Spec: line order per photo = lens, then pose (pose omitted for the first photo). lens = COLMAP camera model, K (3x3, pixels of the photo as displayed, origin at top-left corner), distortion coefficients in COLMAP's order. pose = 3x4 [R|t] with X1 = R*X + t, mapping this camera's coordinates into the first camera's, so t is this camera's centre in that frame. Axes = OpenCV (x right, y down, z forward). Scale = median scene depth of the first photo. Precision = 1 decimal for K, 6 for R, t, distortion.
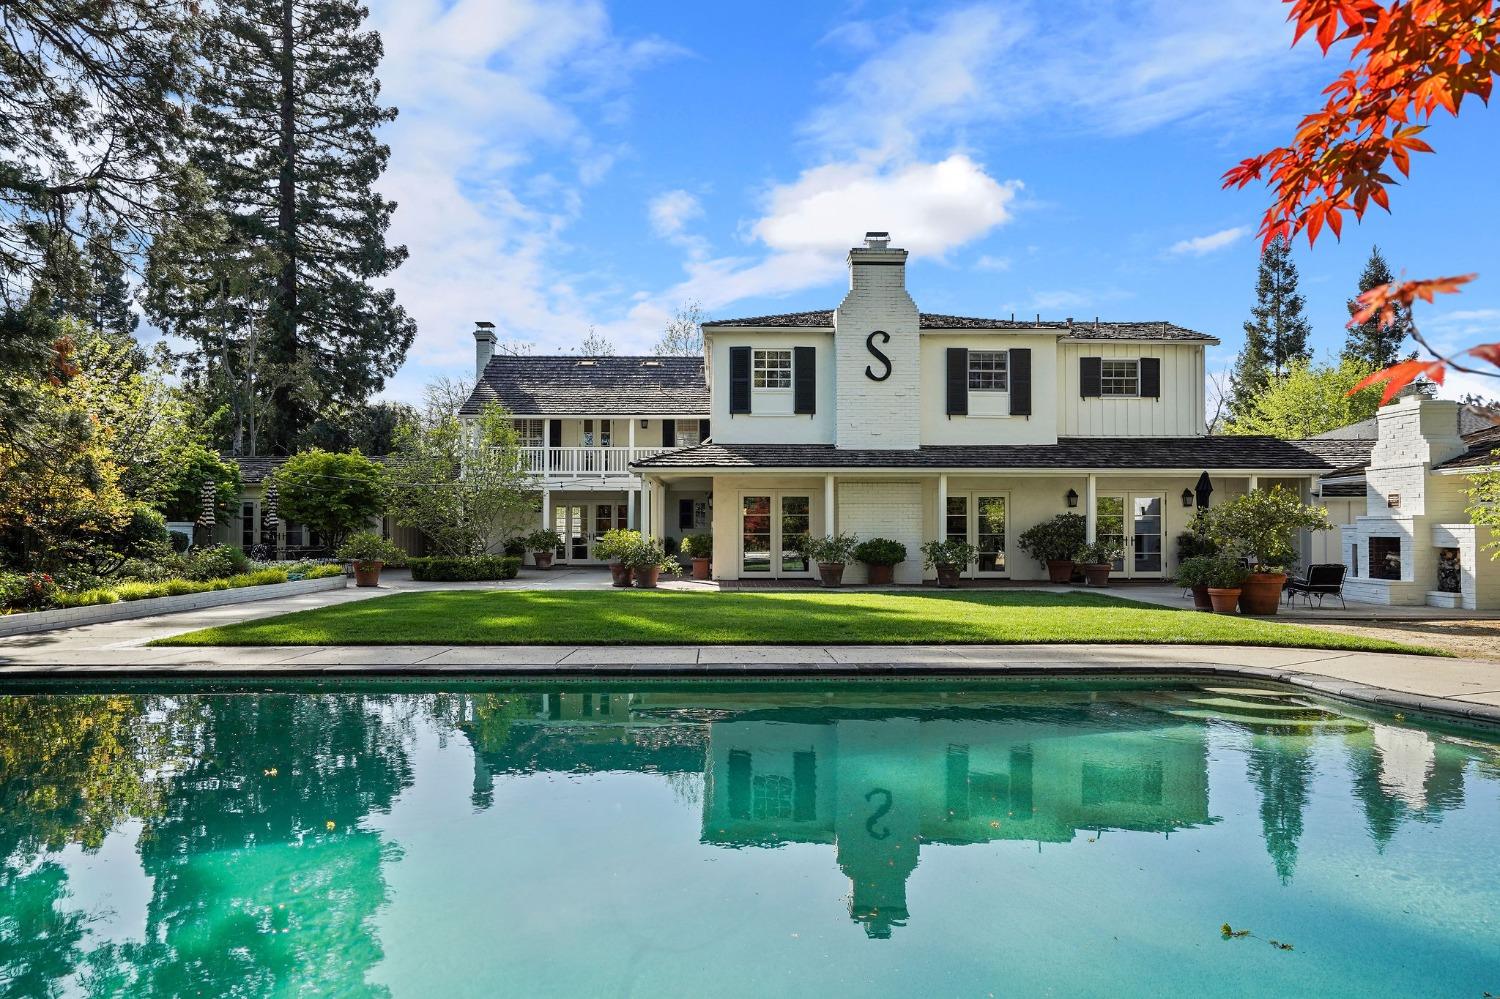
lens RADIAL K [[1003.4, 0, 747.5], [0, 1003.4, 500.0], [0, 0, 1]] dist [0.007369, 0.002118]
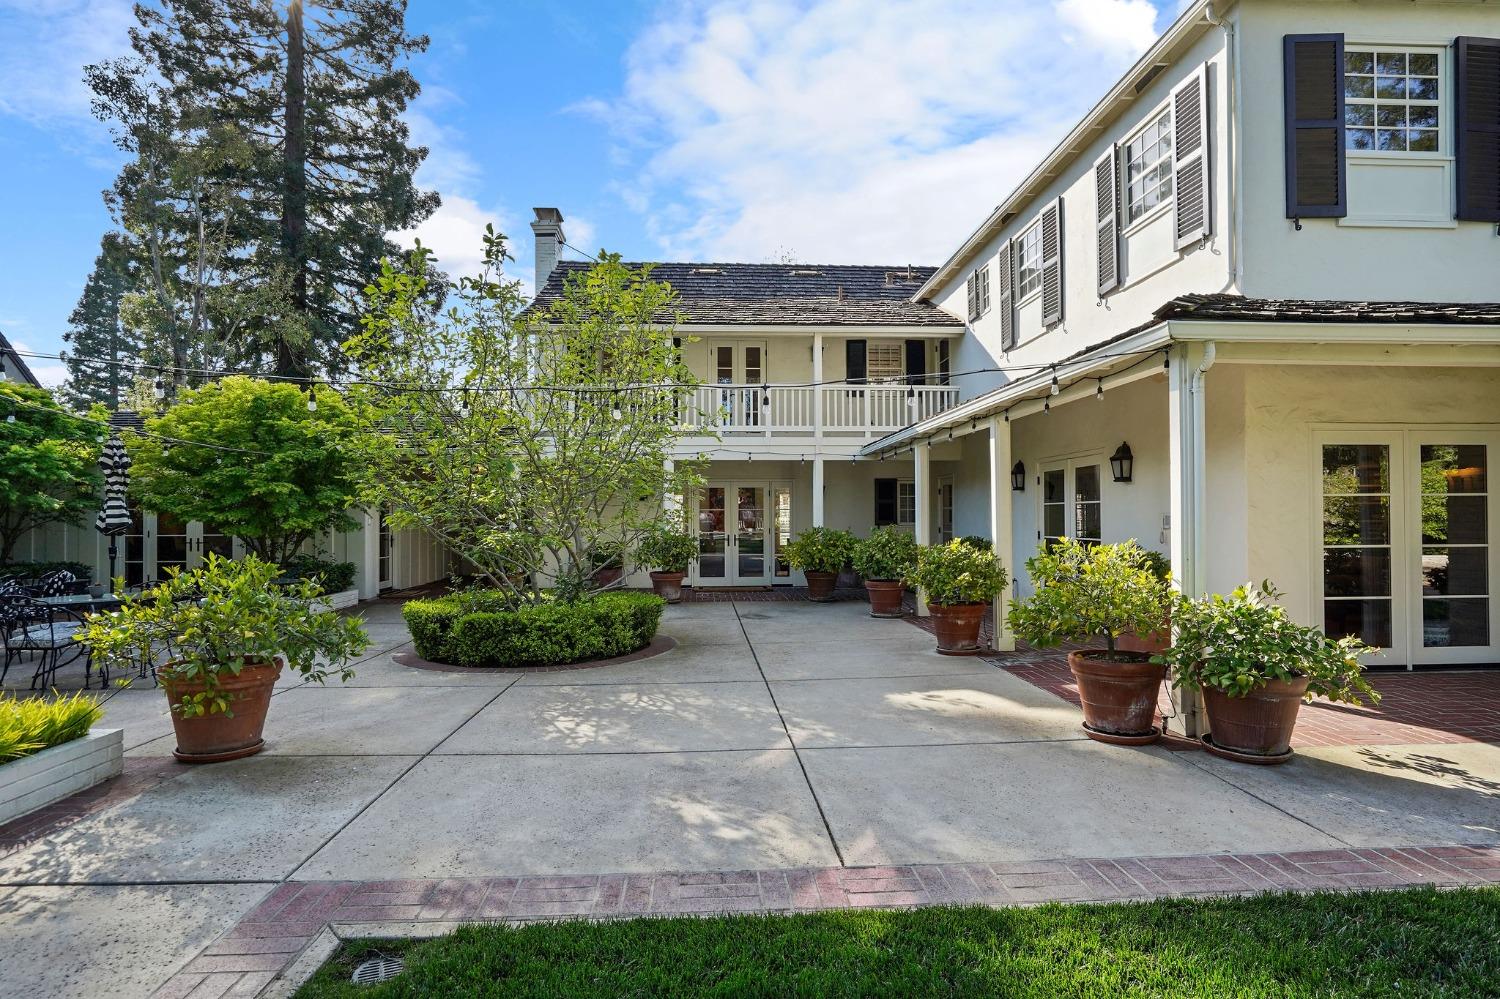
lens RADIAL K [[780.1, 0, 750.7], [0, 780.1, 503.5], [0, 0, 1]] dist [-0.016829, 0.001163]
pose [[0.999258, -0.004483, 0.038246, -0.222545], [0.004116, 0.999945, 0.009658, 0.014143], [-0.038288, -0.009493, 0.999222, 0.724886]]
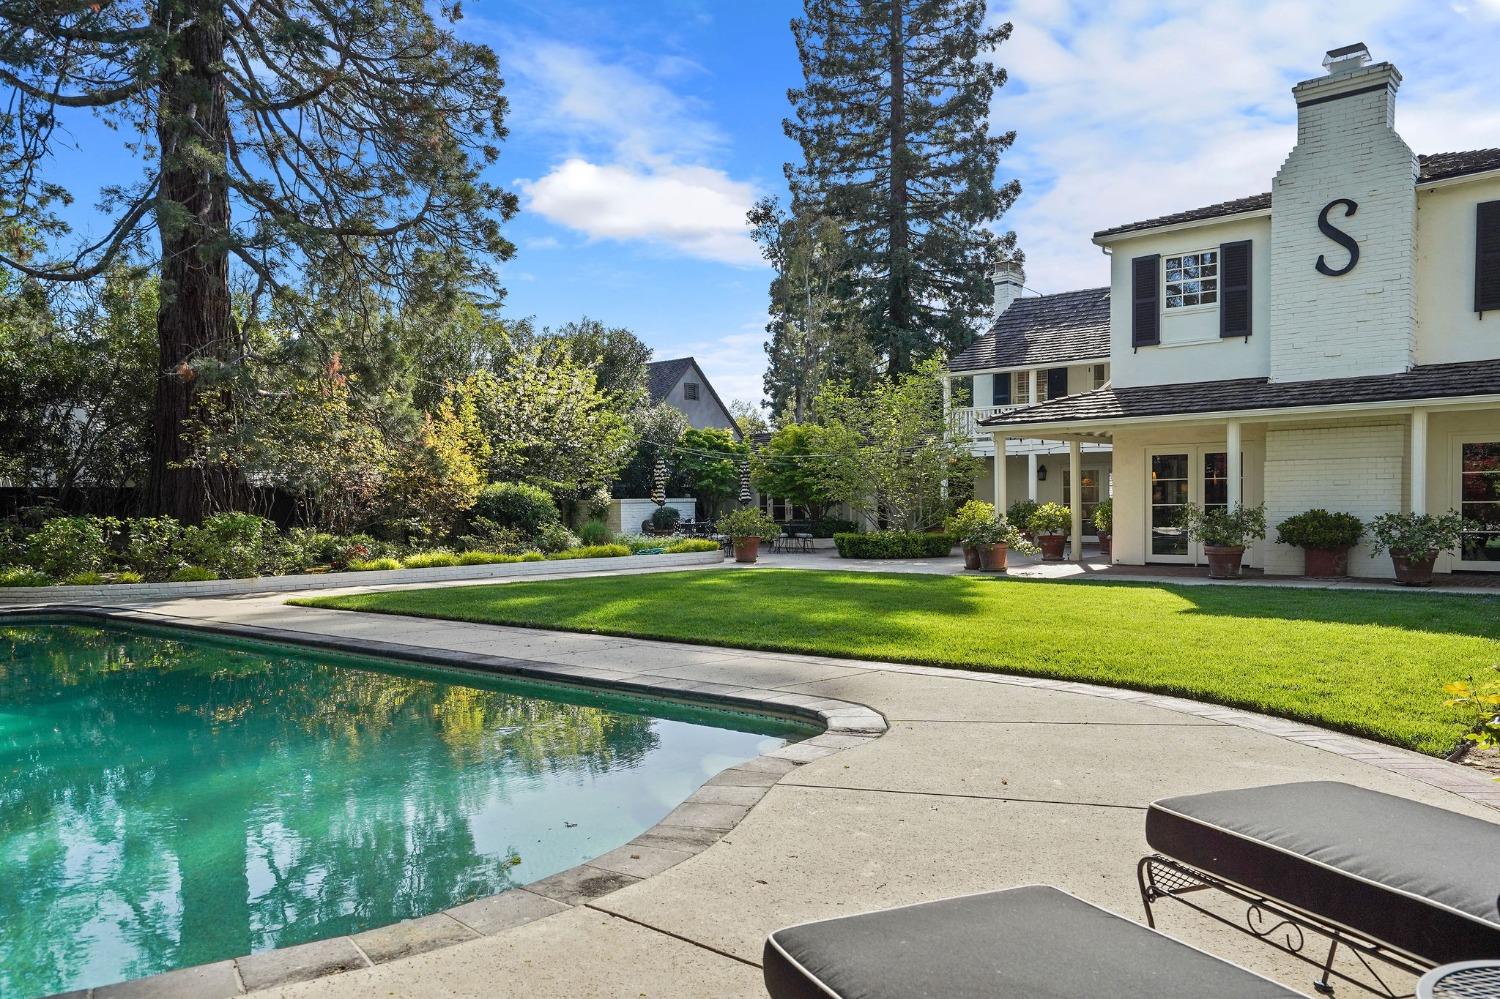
lens RADIAL K [[1147.2, 0, 748.4], [0, 1147.2, 504.5], [0, 0, 1]] dist [0.060669, -0.000601]
pose [[0.749905, -0.009140, -0.661482, 0.341244], [0.032953, 0.999179, 0.023552, 0.002650], [0.660724, -0.039460, 0.749591, 0.146875]]
